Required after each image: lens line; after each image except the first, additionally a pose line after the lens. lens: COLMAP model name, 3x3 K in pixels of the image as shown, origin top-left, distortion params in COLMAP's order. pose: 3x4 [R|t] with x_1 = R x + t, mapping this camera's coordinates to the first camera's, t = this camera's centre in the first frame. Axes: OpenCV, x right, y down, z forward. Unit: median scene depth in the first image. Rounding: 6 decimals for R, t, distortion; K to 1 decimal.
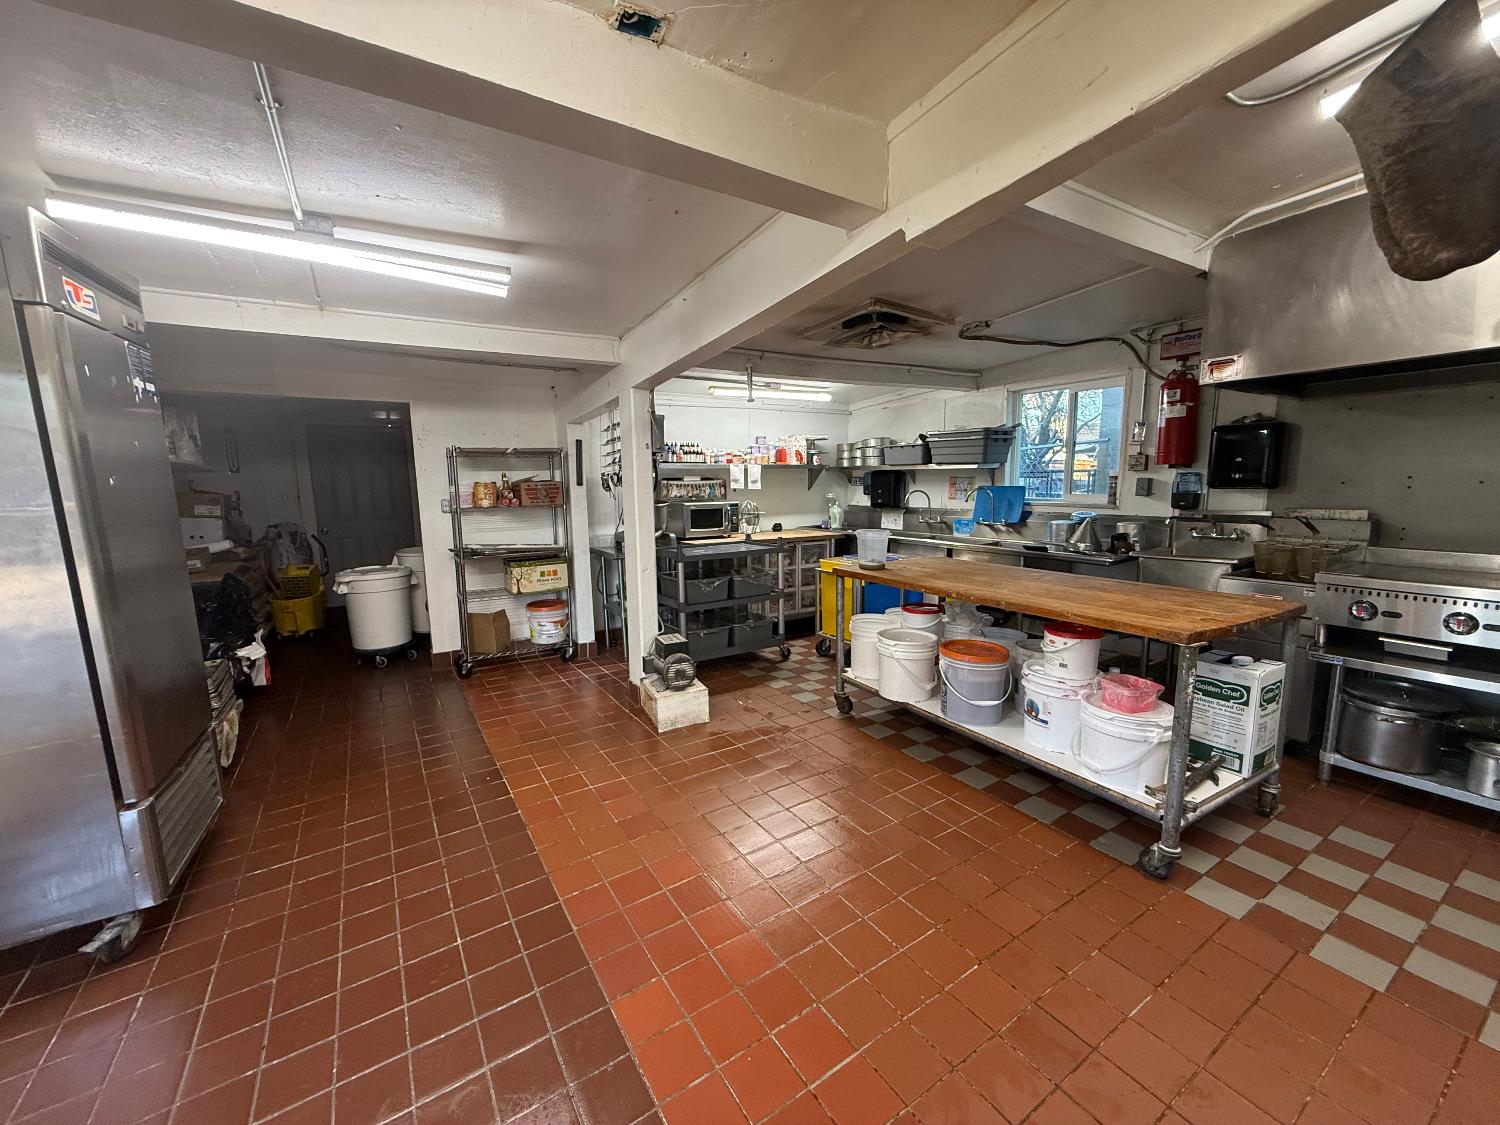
lens RADIAL K [[596.5, 0, 743.3], [0, 596.5, 564.6], [0, 0, 1]] dist [-0.000027, 0.000042]
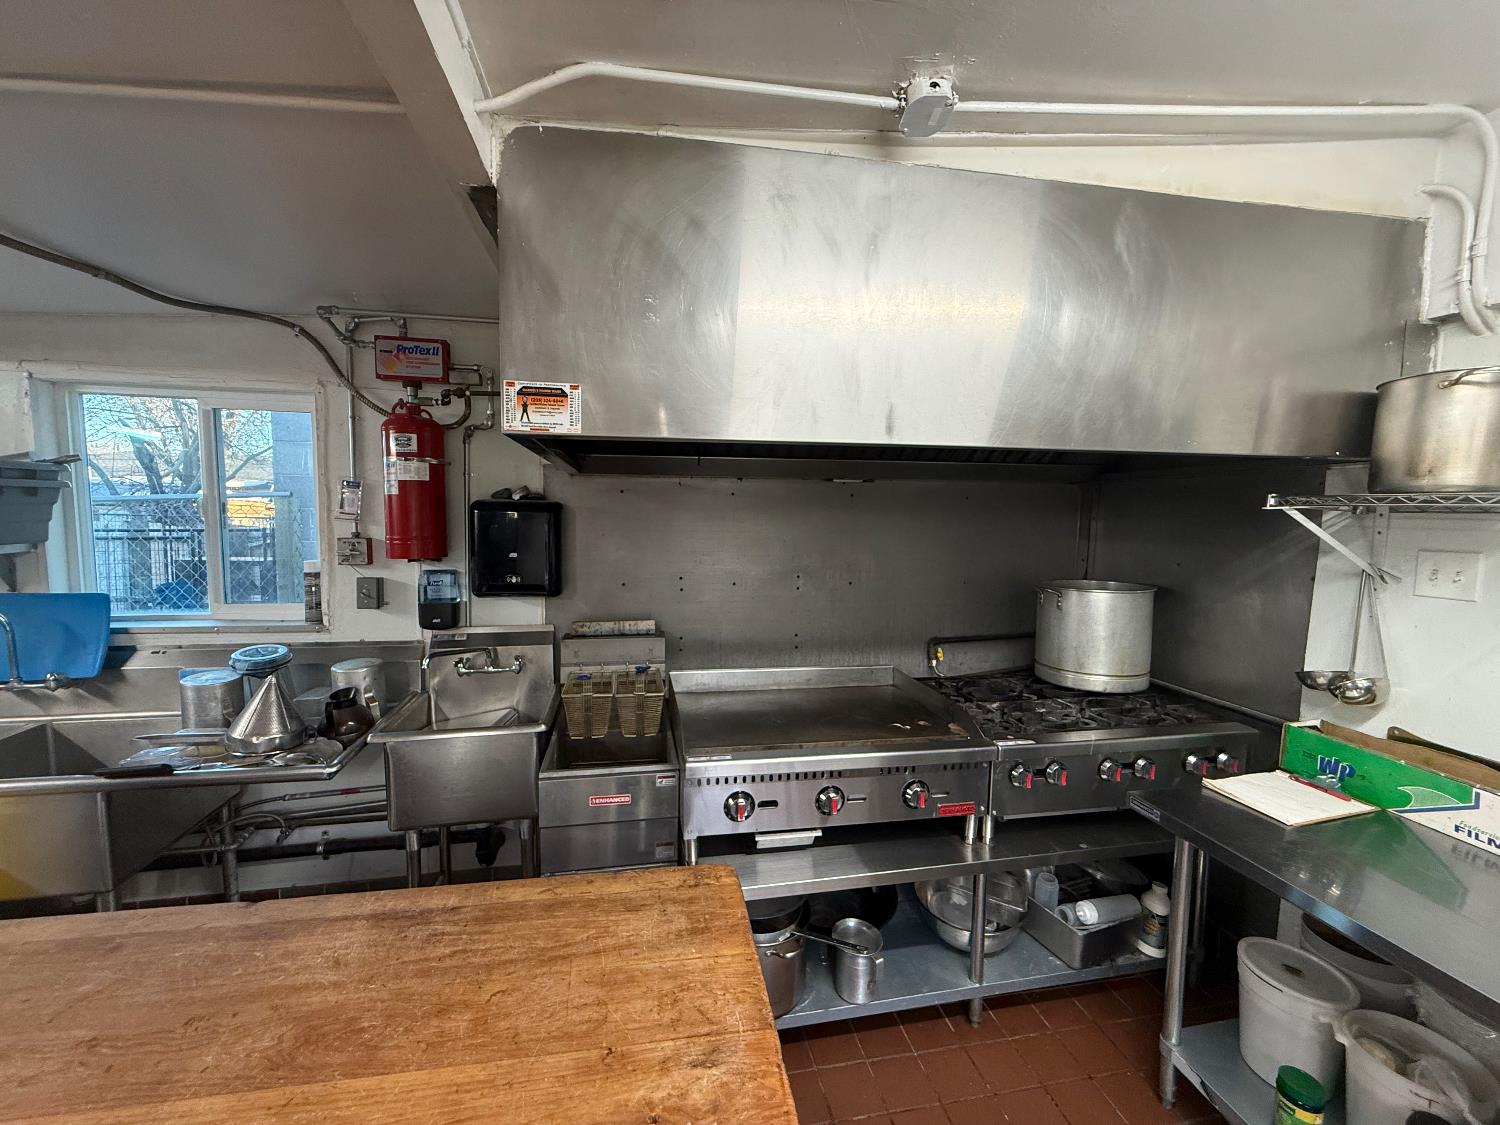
lens RADIAL K [[599.9, 0, 744.0], [0, 599.9, 562.0], [0, 0, 1]] dist [0.000132, -0.000033]
pose [[0.370251, -0.049504, 0.927612, 0.245966], [0.110860, 0.993797, 0.008787, -0.114380], [-0.922293, 0.099582, 0.373442, 0.408774]]
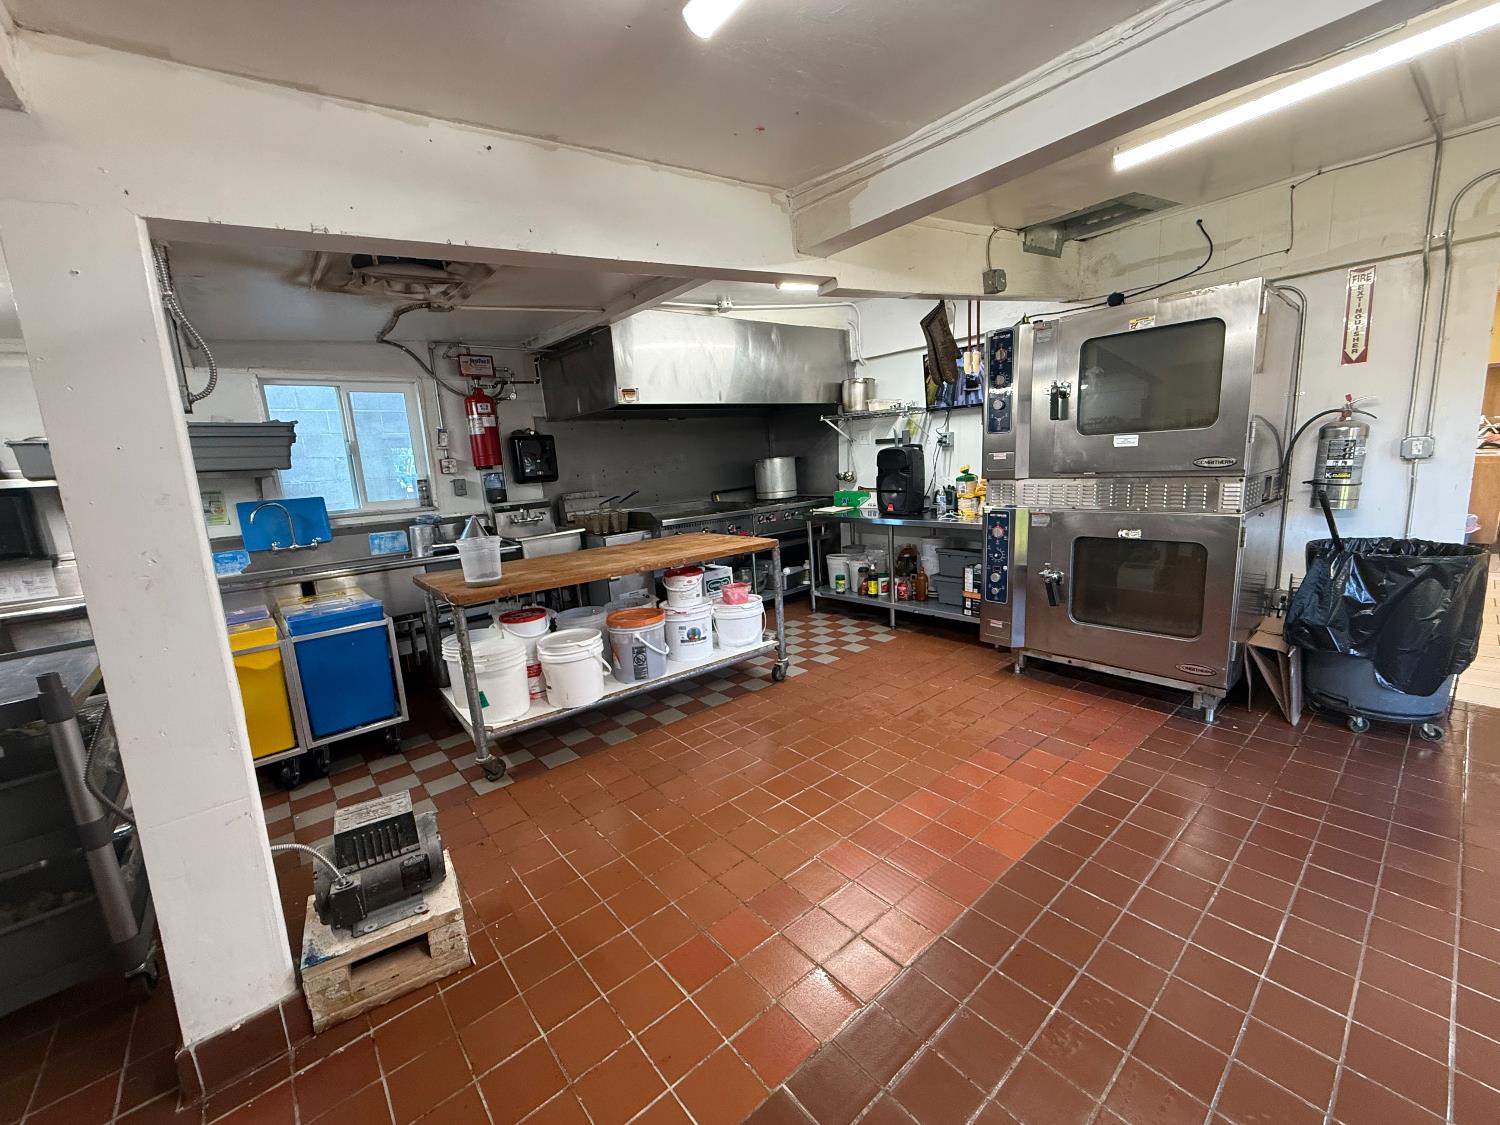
lens RADIAL K [[599.9, 0, 744.0], [0, 599.9, 562.0], [0, 0, 1]] dist [0.000132, -0.000033]
pose [[-0.133455, -0.141512, 0.980900, -0.476147], [0.207131, 0.963912, 0.167242, -0.067052], [-0.969168, 0.225494, -0.099328, 0.573638]]
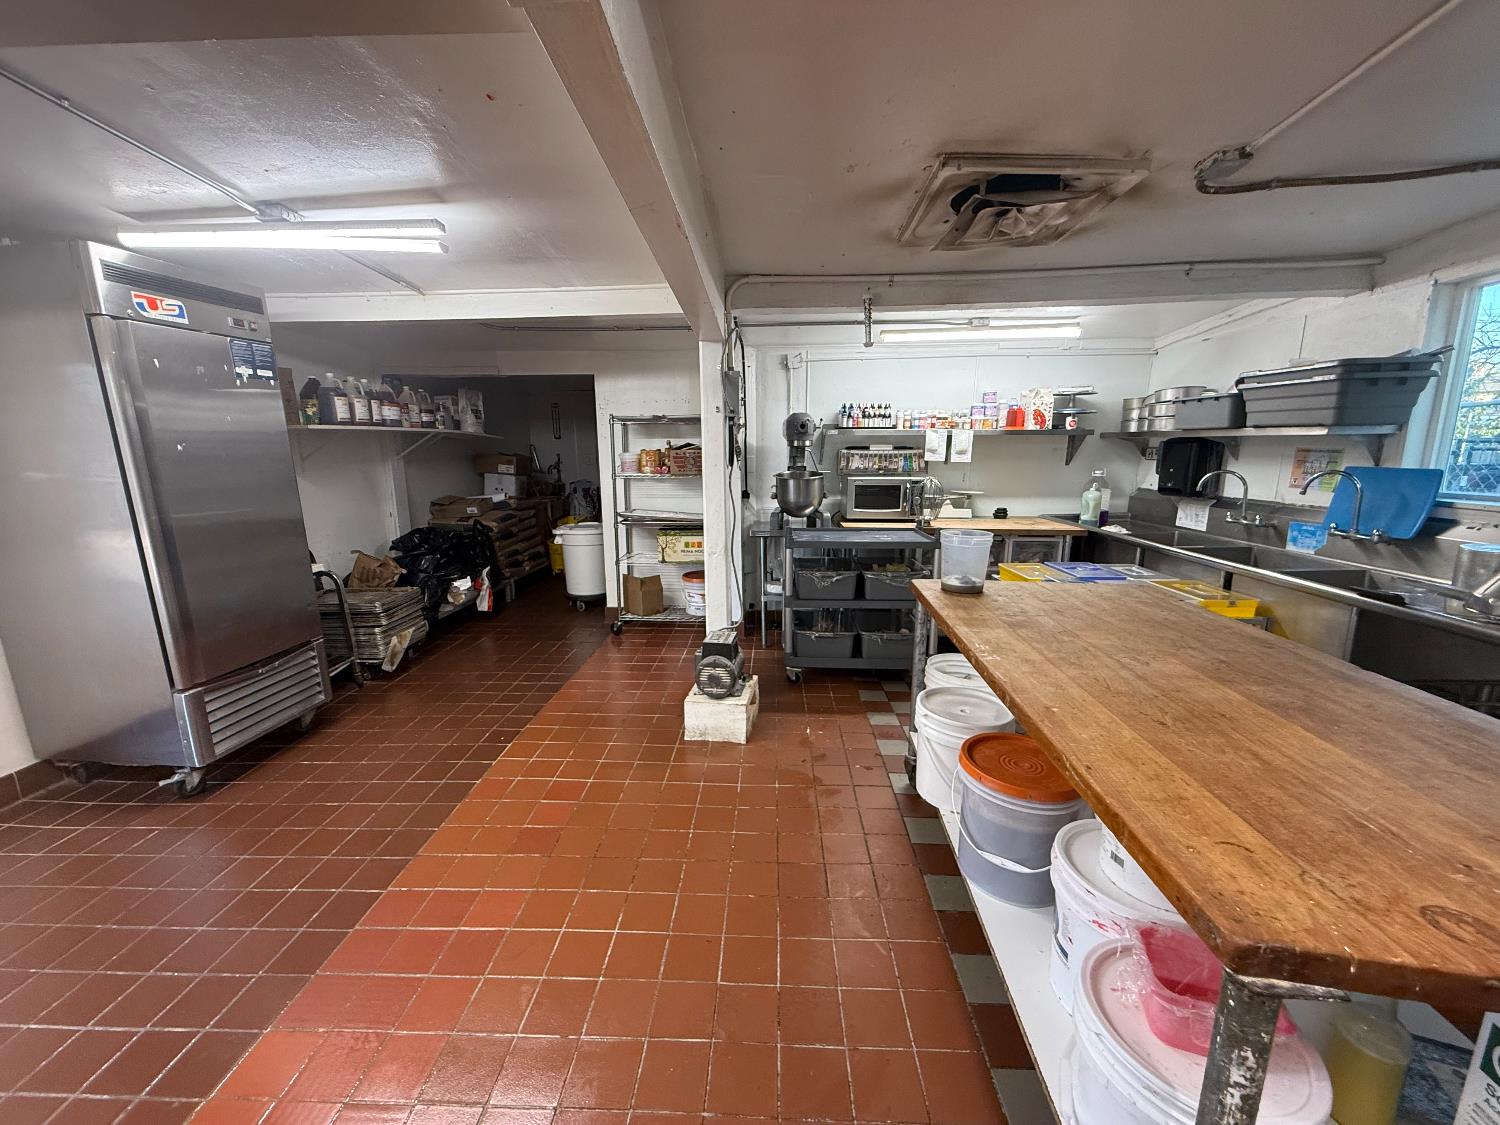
lens RADIAL K [[596.5, 0, 743.3], [0, 596.5, 564.6], [0, 0, 1]] dist [-0.000027, 0.000042]
pose [[0.818309, 0.121218, -0.561851, 0.299094], [-0.089584, 0.992461, 0.083646, -0.042678], [0.567754, -0.018115, 0.822999, 0.251924]]
